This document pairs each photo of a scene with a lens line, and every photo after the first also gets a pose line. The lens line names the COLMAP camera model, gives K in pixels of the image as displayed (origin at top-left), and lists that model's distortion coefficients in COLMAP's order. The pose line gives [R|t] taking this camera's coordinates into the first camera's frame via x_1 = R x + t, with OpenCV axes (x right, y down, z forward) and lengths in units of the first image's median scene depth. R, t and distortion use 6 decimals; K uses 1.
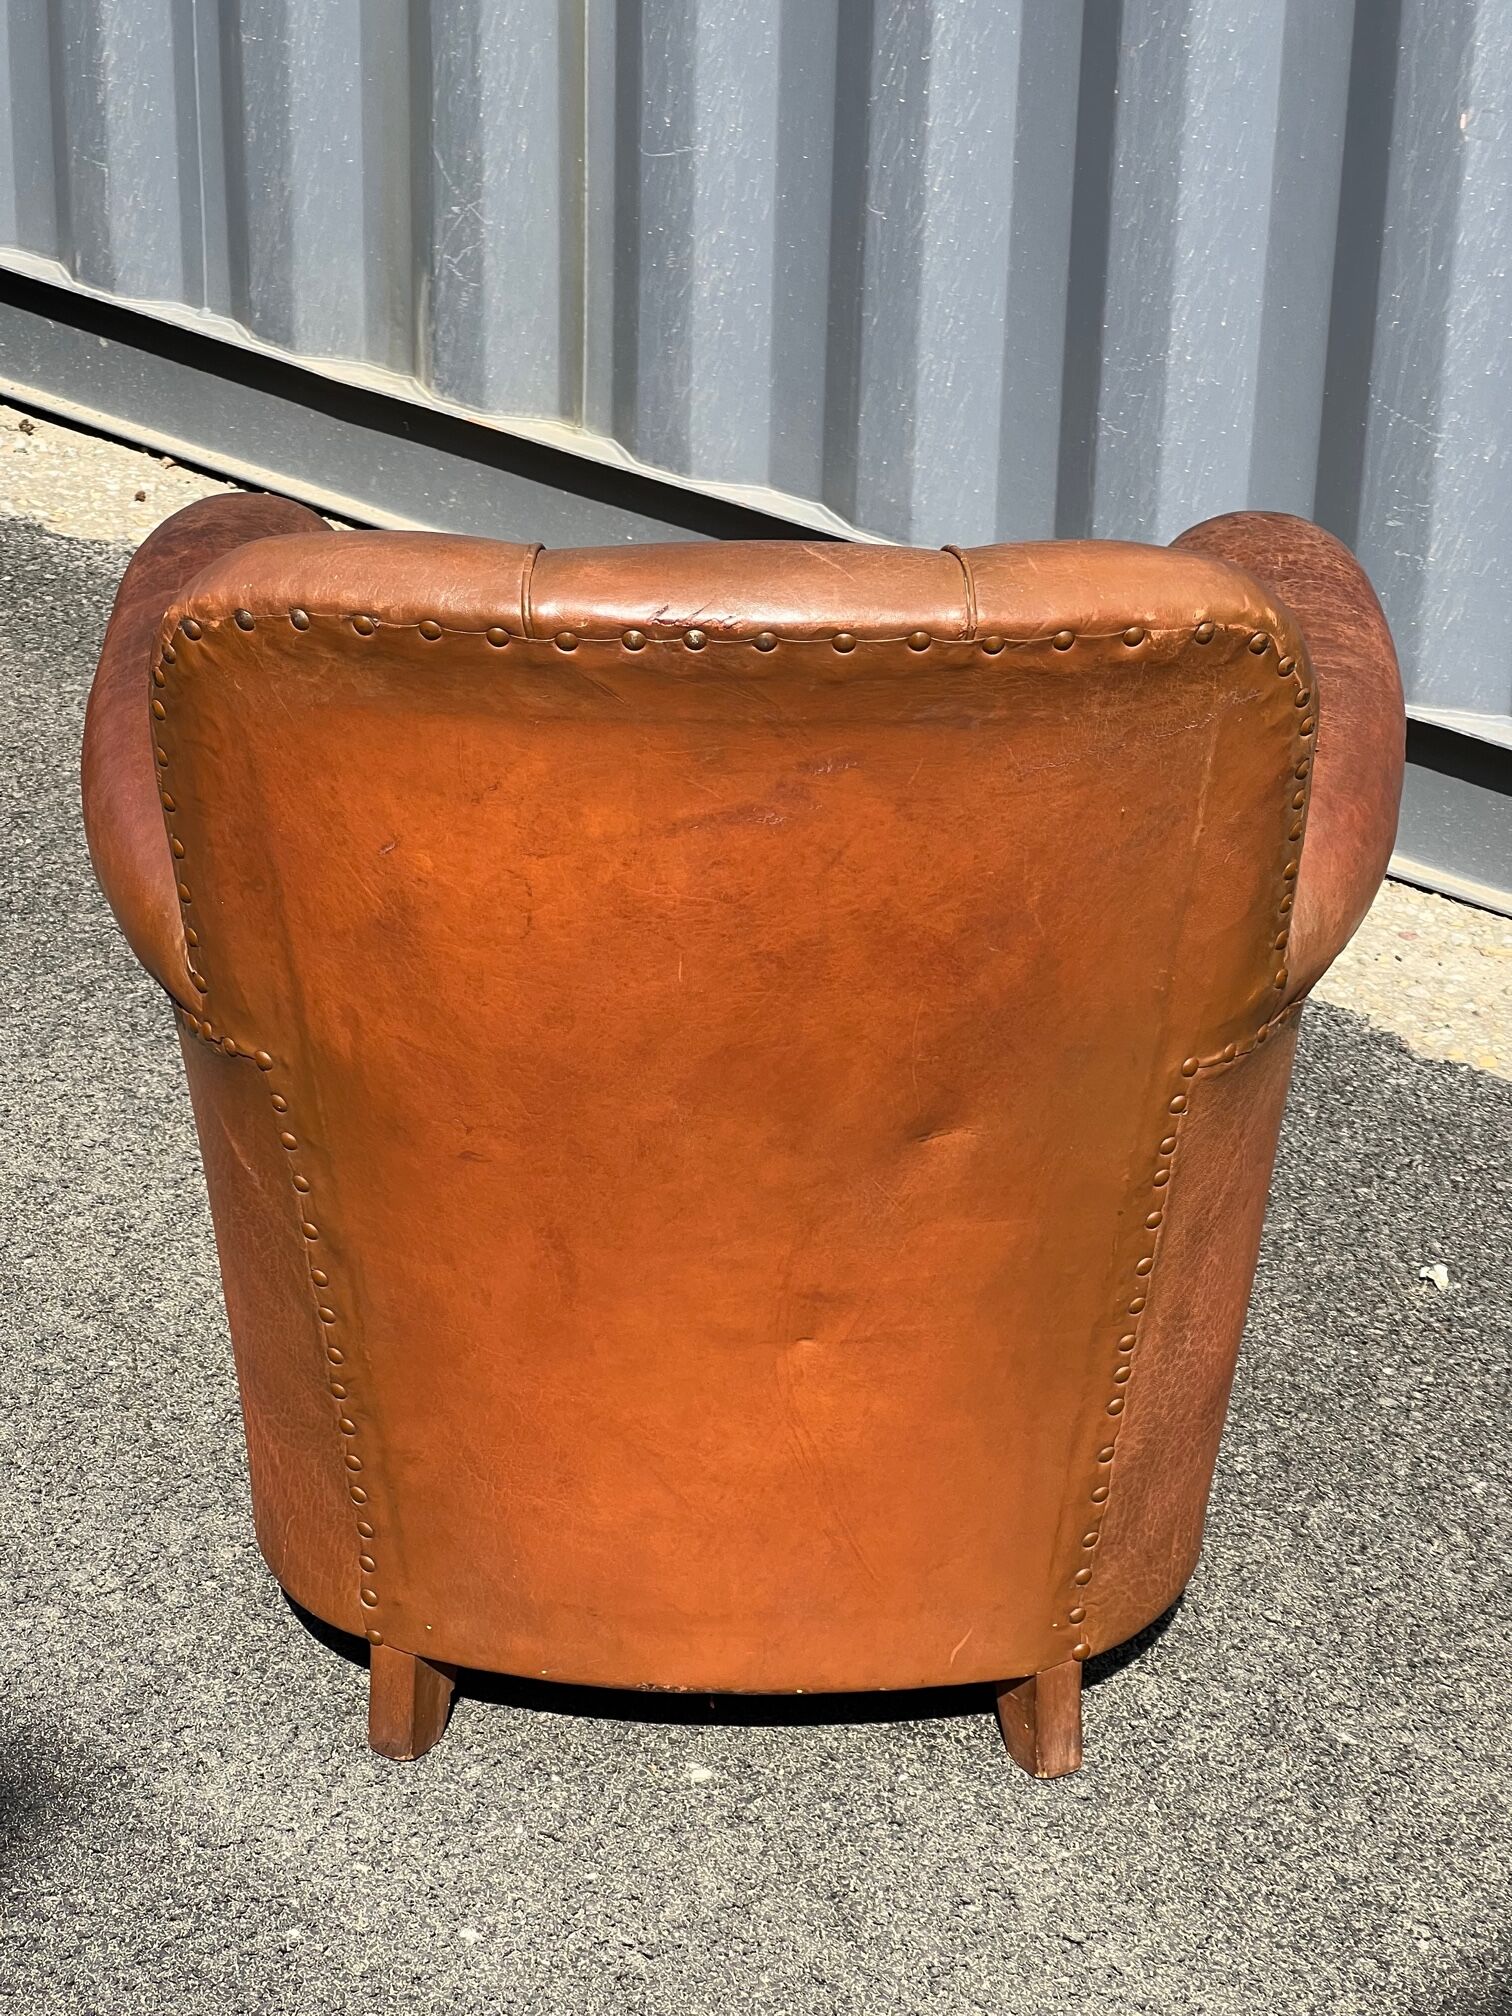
lens RADIAL K [[4528.2, 0, 765.2], [0, 4528.2, 994.5], [0, 0, 1]] dist [0.165266, 0.745586]
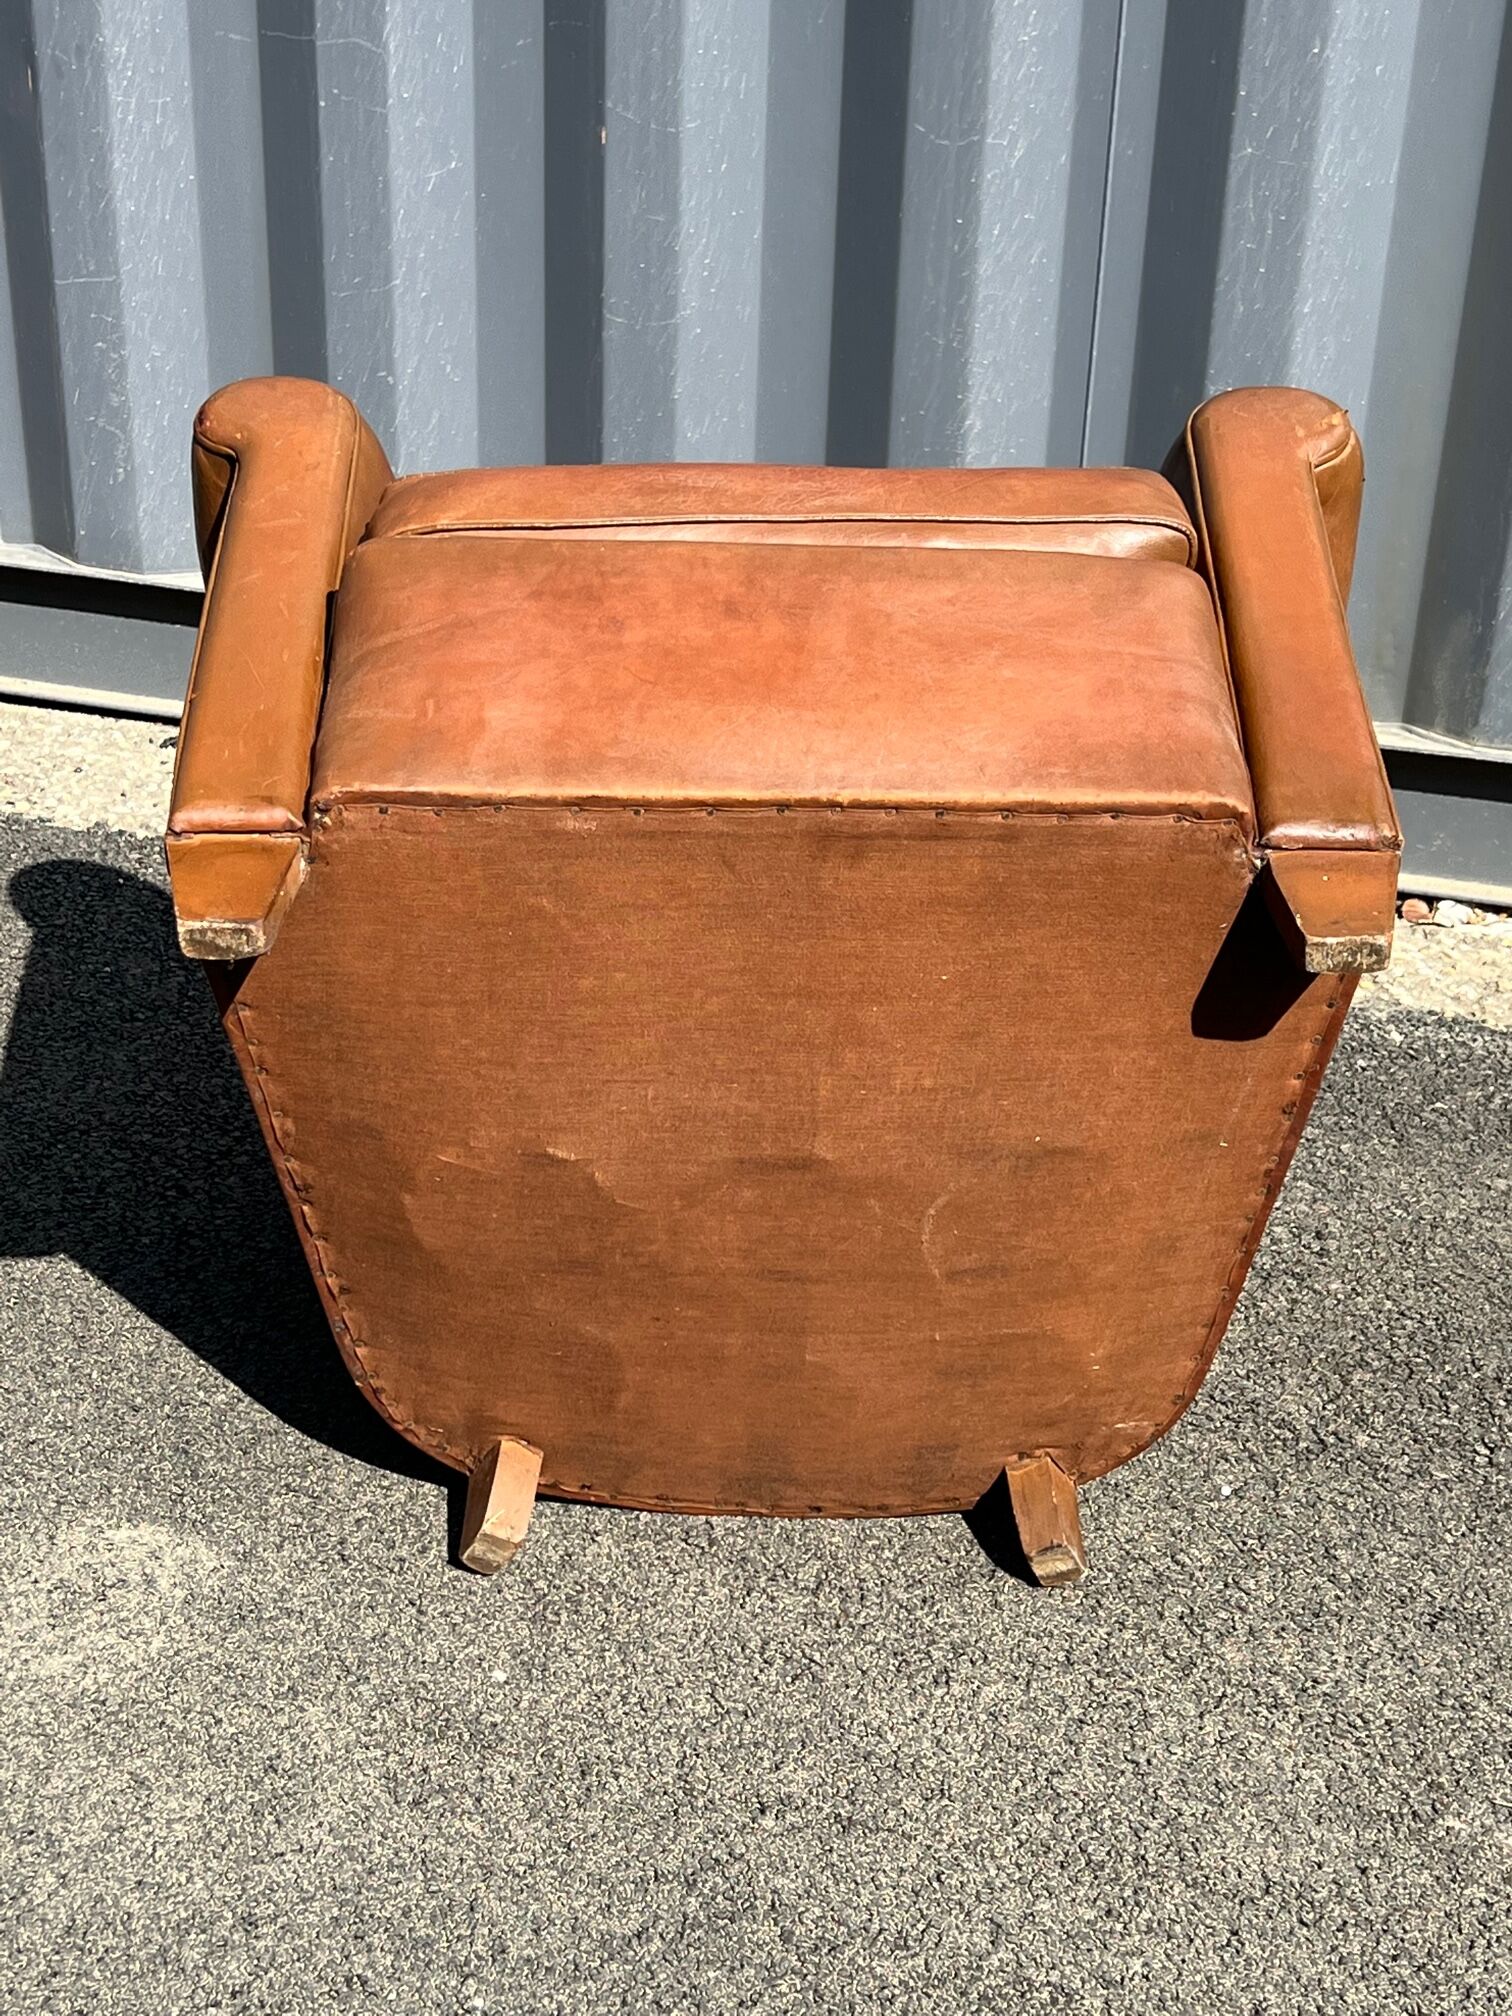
lens RADIAL K [[3069.4, 0, 734.7], [0, 3069.4, 994.3], [0, 0, 1]] dist [0.208085, -0.713997]
pose [[0.882519, -0.214969, 0.418268, -0.696391], [0.182282, 0.976244, 0.117139, -0.265365], [-0.433513, -0.027134, 0.900739, 0.716575]]
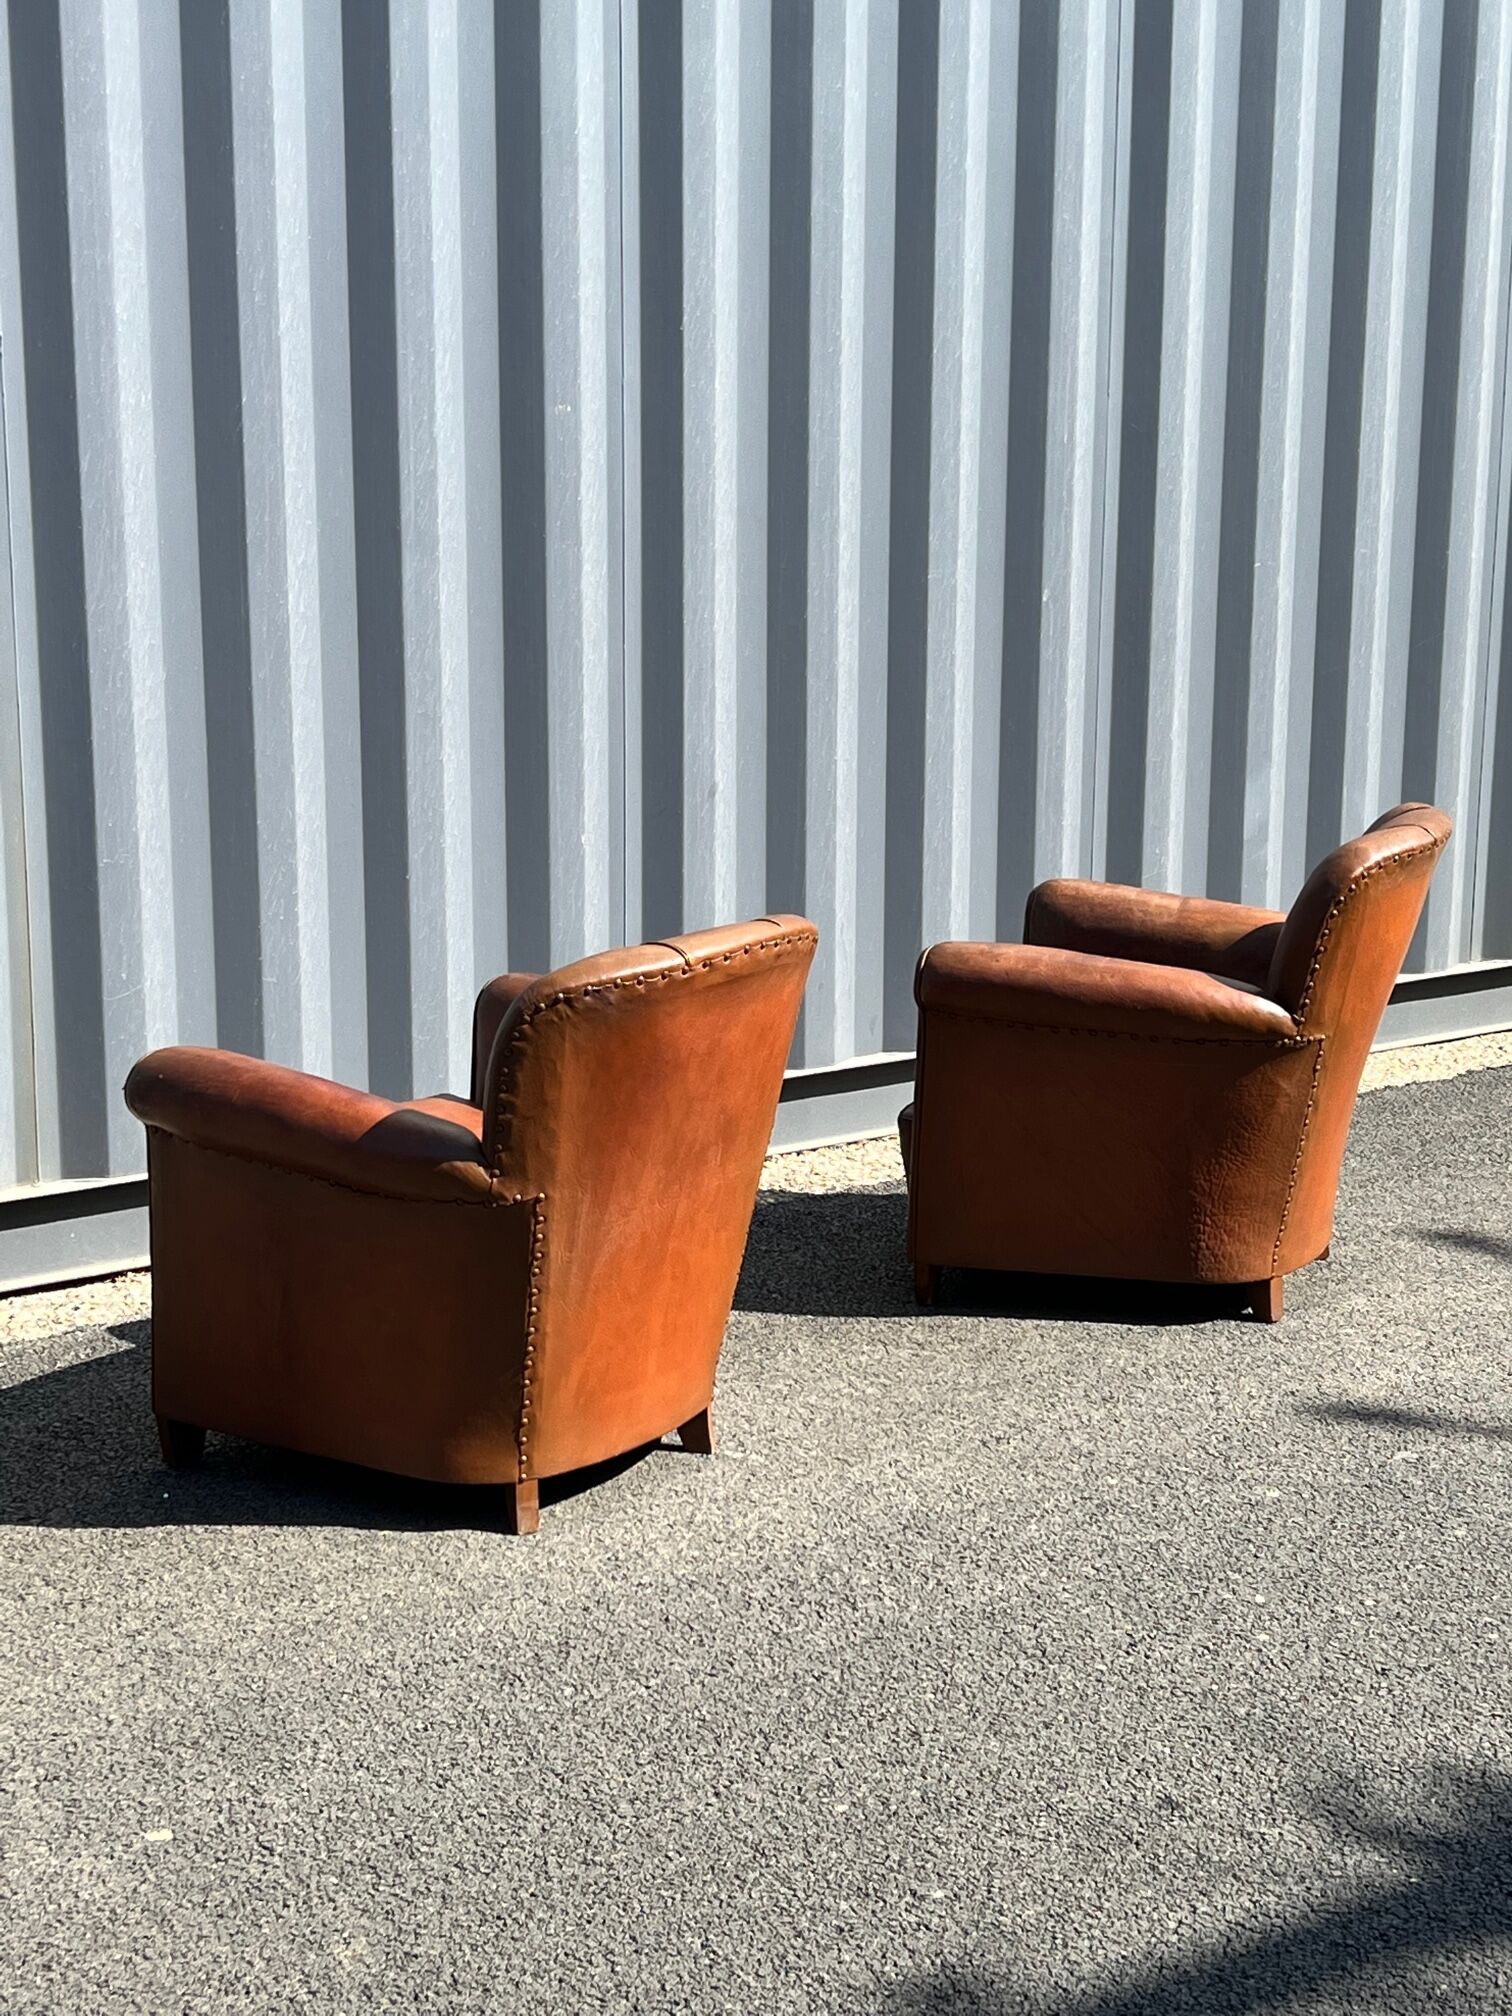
lens RADIAL K [[3069.4, 0, 734.7], [0, 3069.4, 994.3], [0, 0, 1]] dist [0.208085, -0.713997]
pose [[0.193160, -0.213415, 0.957676, -1.499806], [0.399280, 0.908681, 0.121963, -0.316903], [-0.896250, 0.358822, 0.260734, 0.644357]]
